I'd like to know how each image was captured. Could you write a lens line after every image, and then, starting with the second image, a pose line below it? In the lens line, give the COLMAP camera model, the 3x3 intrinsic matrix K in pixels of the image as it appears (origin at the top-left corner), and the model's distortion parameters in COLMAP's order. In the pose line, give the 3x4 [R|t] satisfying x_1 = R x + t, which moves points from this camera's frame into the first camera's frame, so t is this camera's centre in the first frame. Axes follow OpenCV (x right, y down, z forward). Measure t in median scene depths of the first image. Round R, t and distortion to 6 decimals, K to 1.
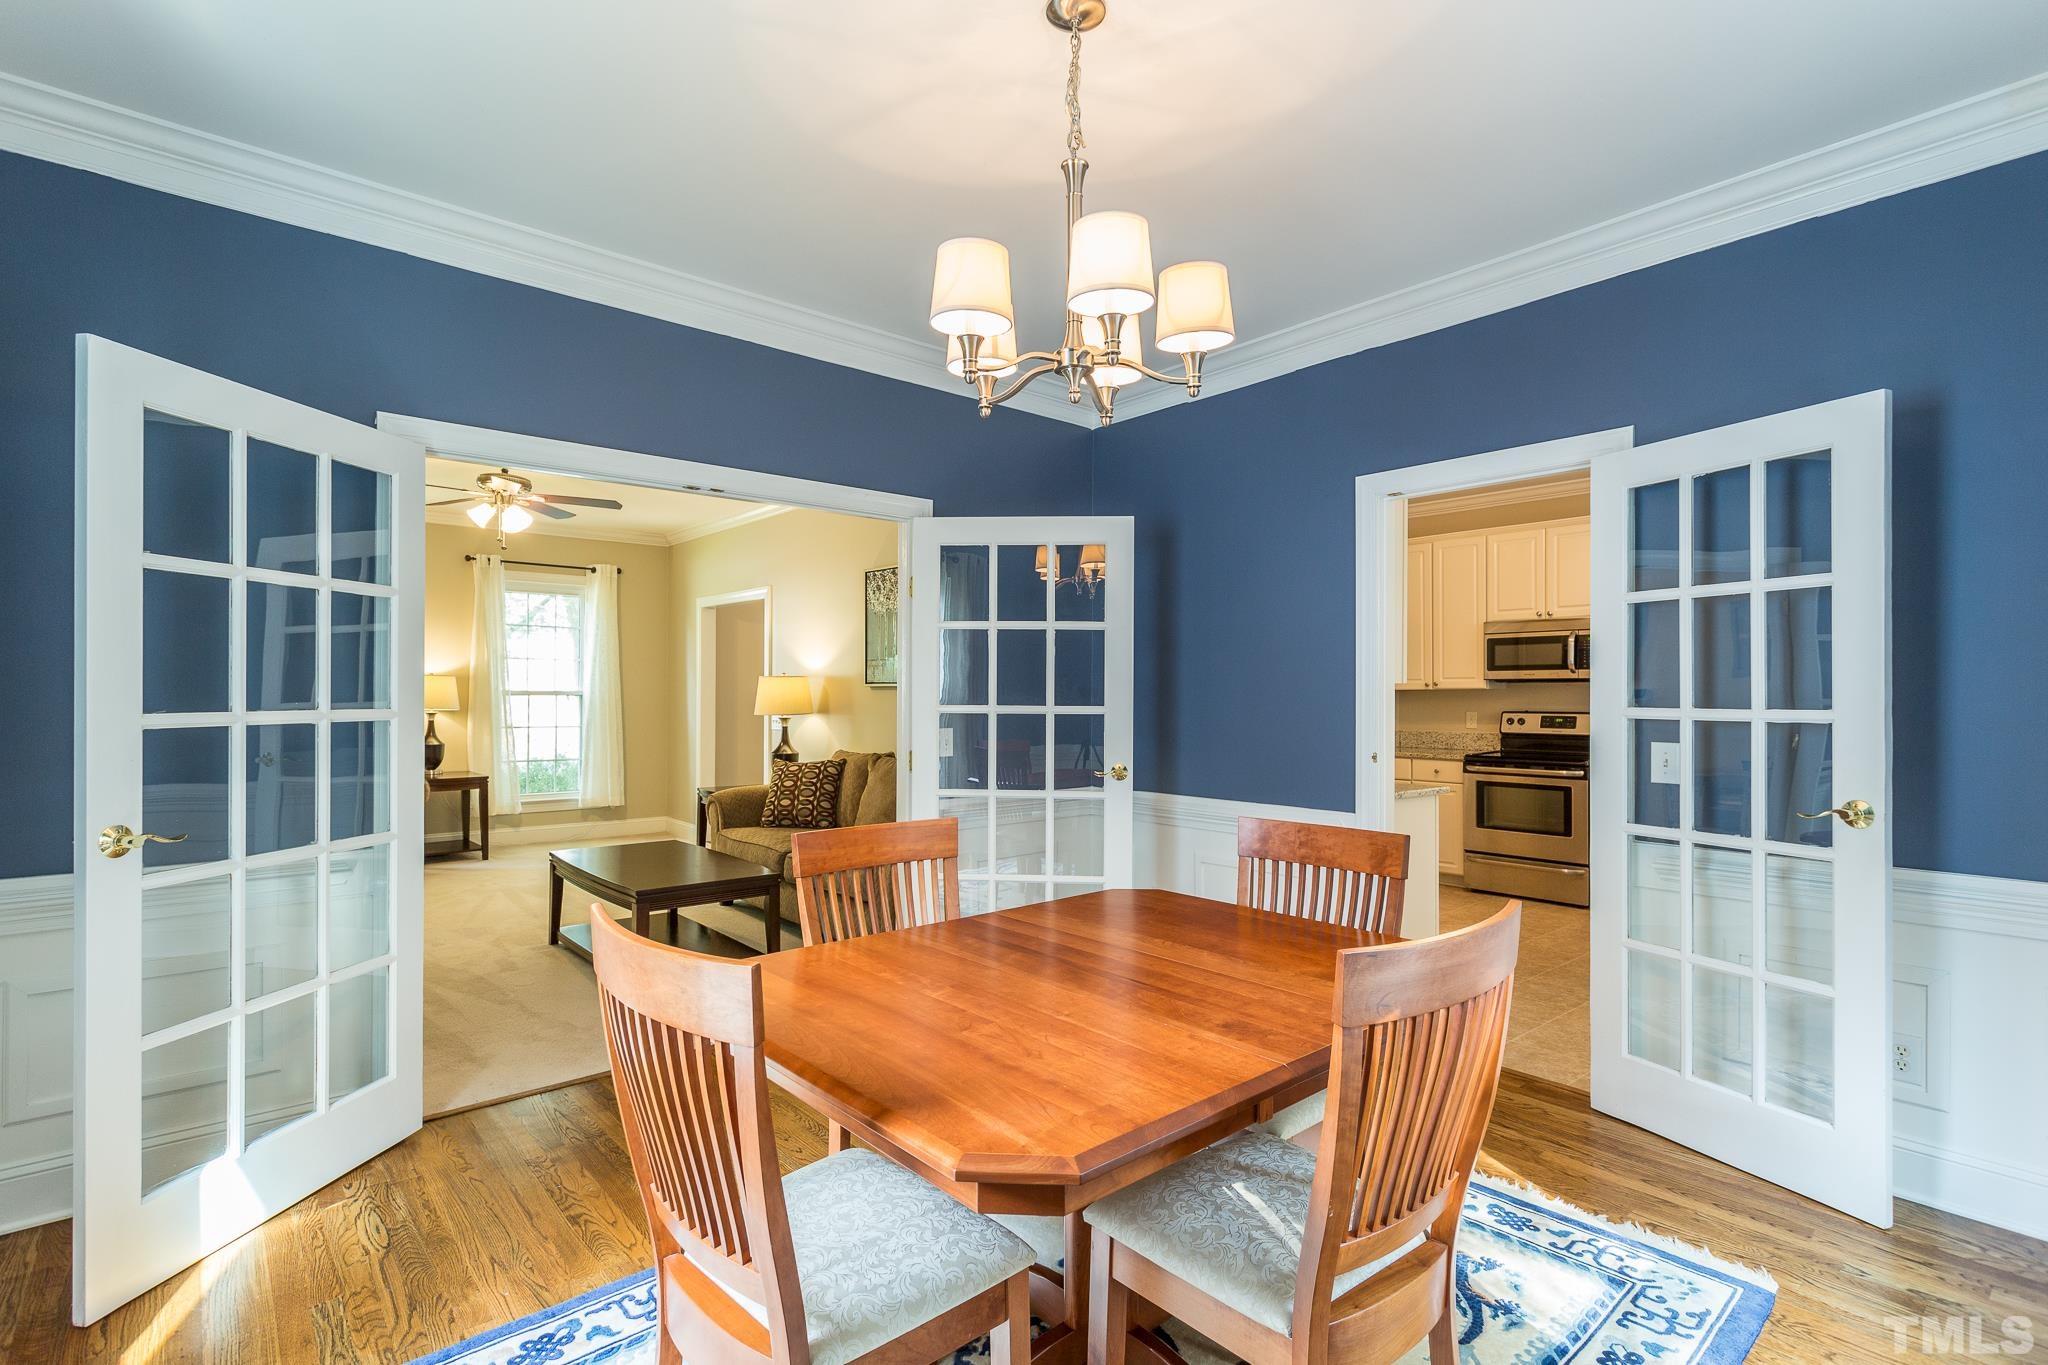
lens RADIAL K [[1004.5, 0, 1037.6], [0, 1004.5, 685.3], [0, 0, 1]] dist [-0.003419, 0.002259]
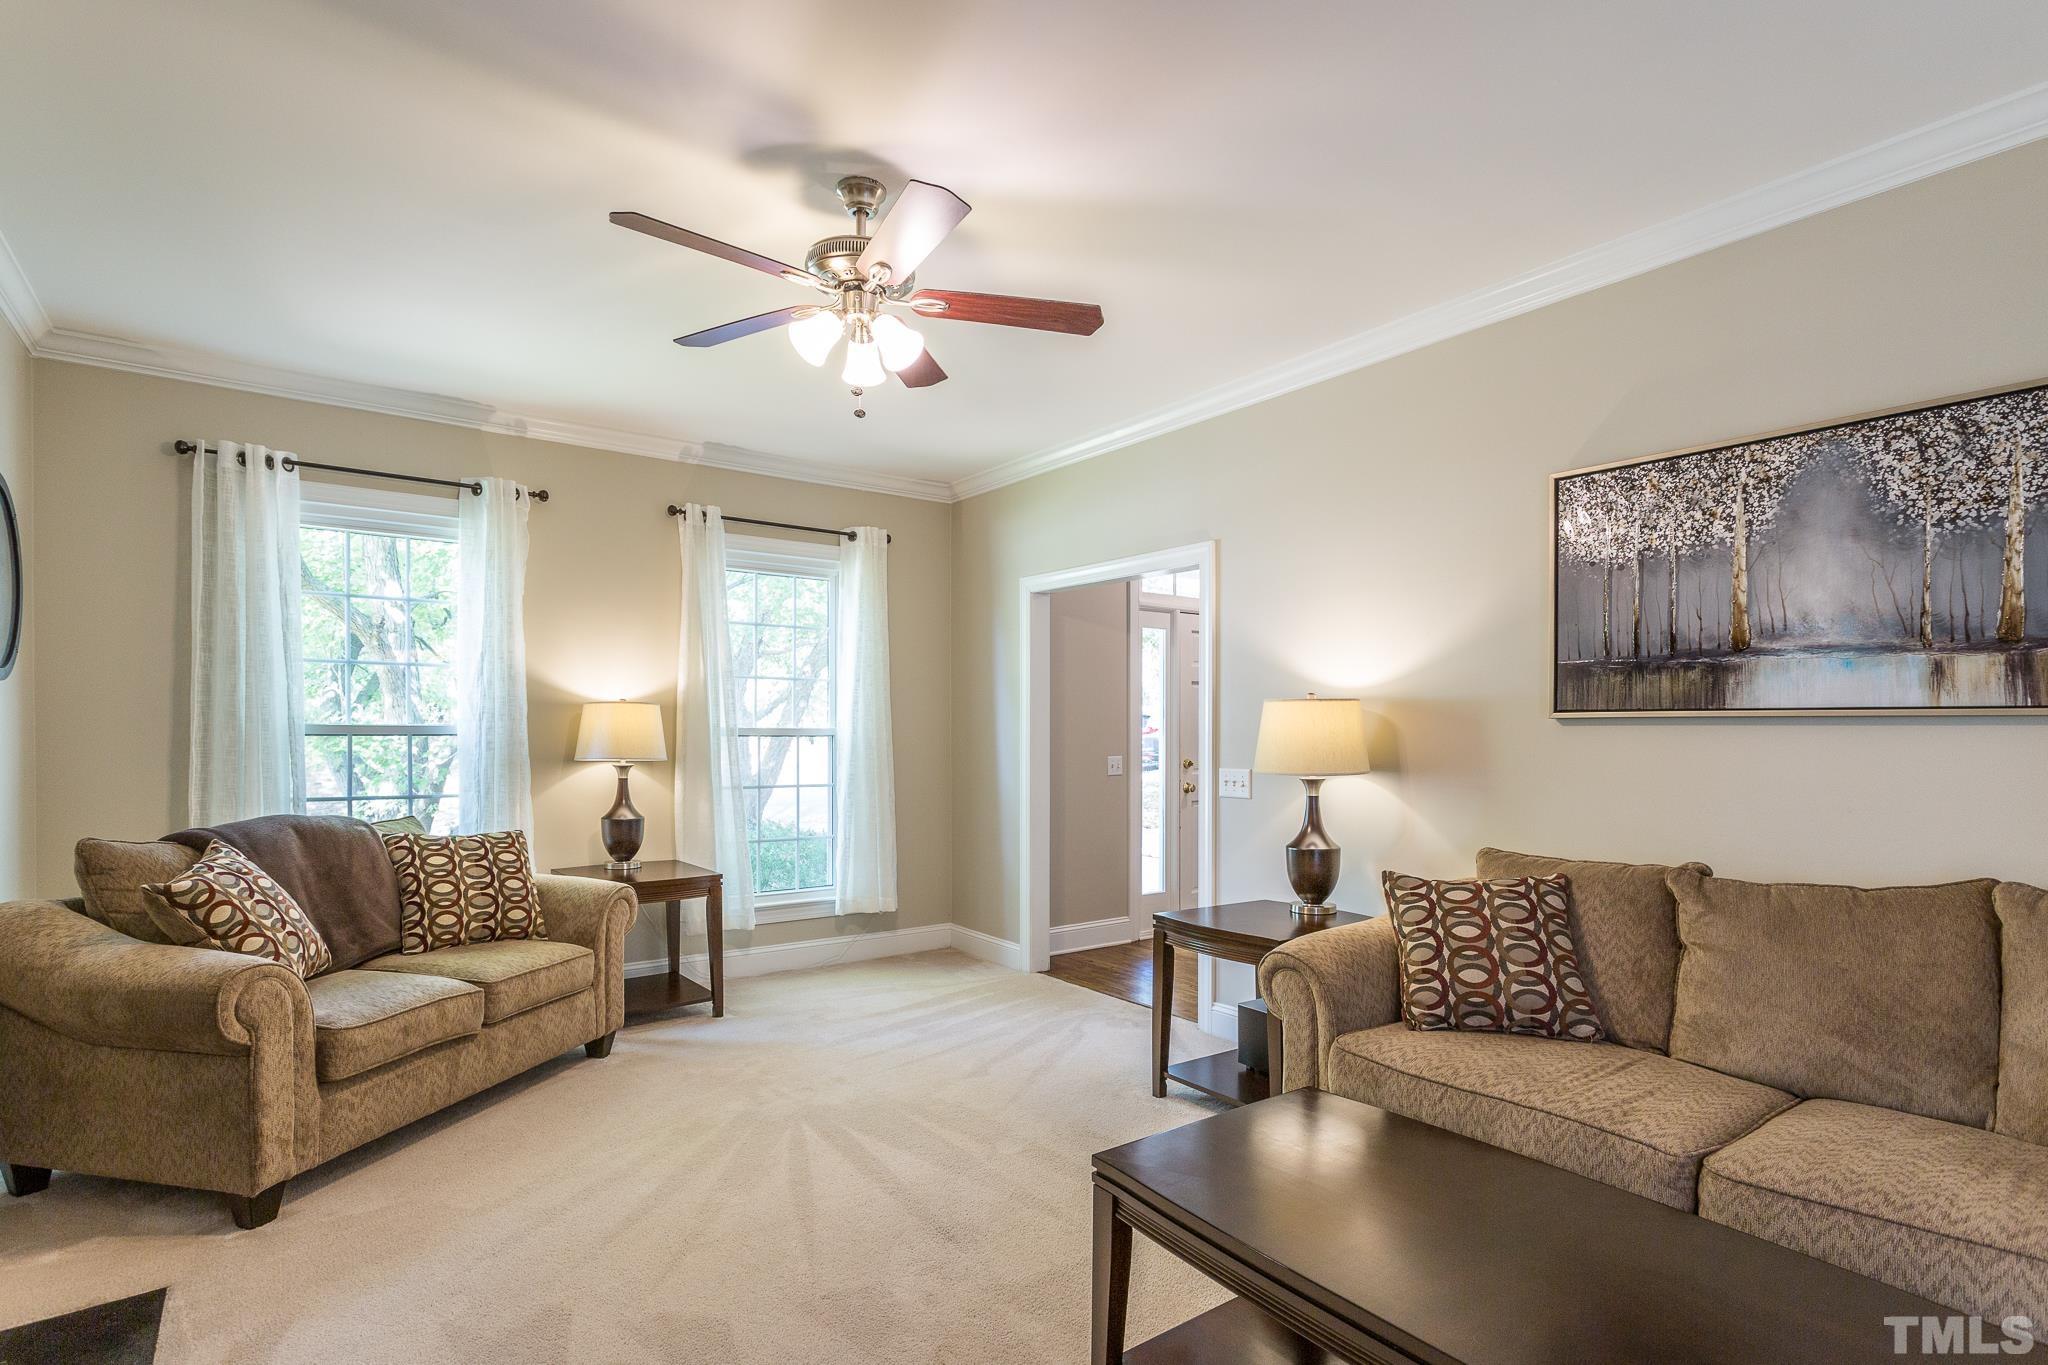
lens RADIAL K [[1004.5, 0, 1064.7], [0, 1004.5, 746.6], [0, 0, 1]] dist [-0.003419, 0.002259]
pose [[0.998967, -0.000505, -0.045434, -0.314730], [0.001558, 0.999731, 0.023141, 0.002825], [0.045410, -0.023188, 0.998699, 0.418074]]
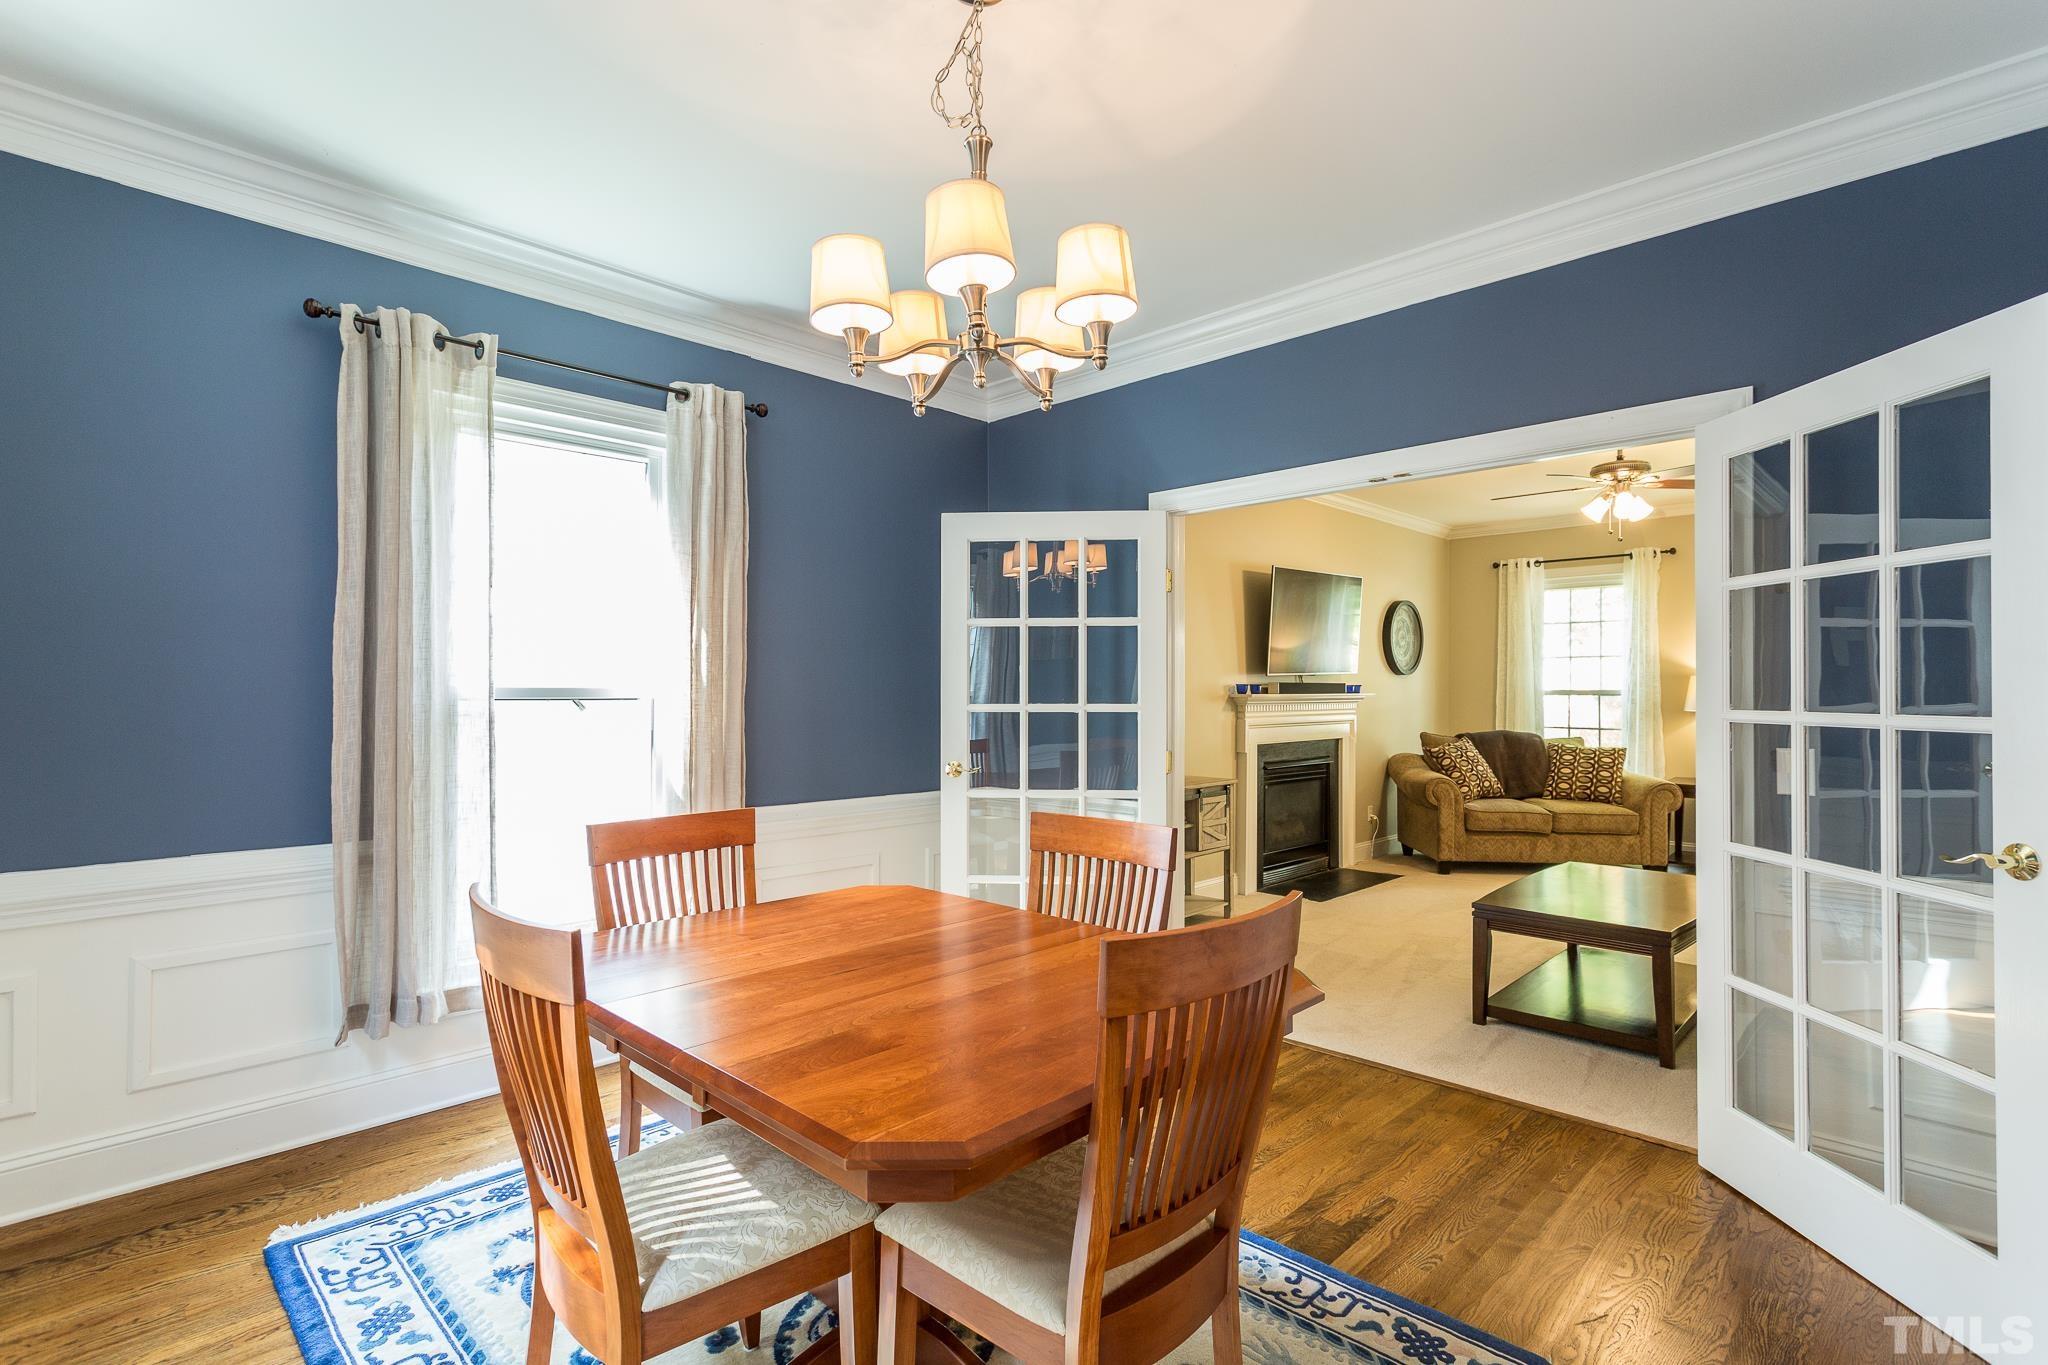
lens RADIAL K [[1004.5, 0, 986.9], [0, 1004.5, 681.6], [0, 0, 1]] dist [-0.003419, 0.002259]
pose [[0.075890, -0.013887, -0.997019, 0.258232], [0.007922, 0.999880, -0.013324, 0.003494], [0.997085, -0.006887, 0.075991, 0.260798]]
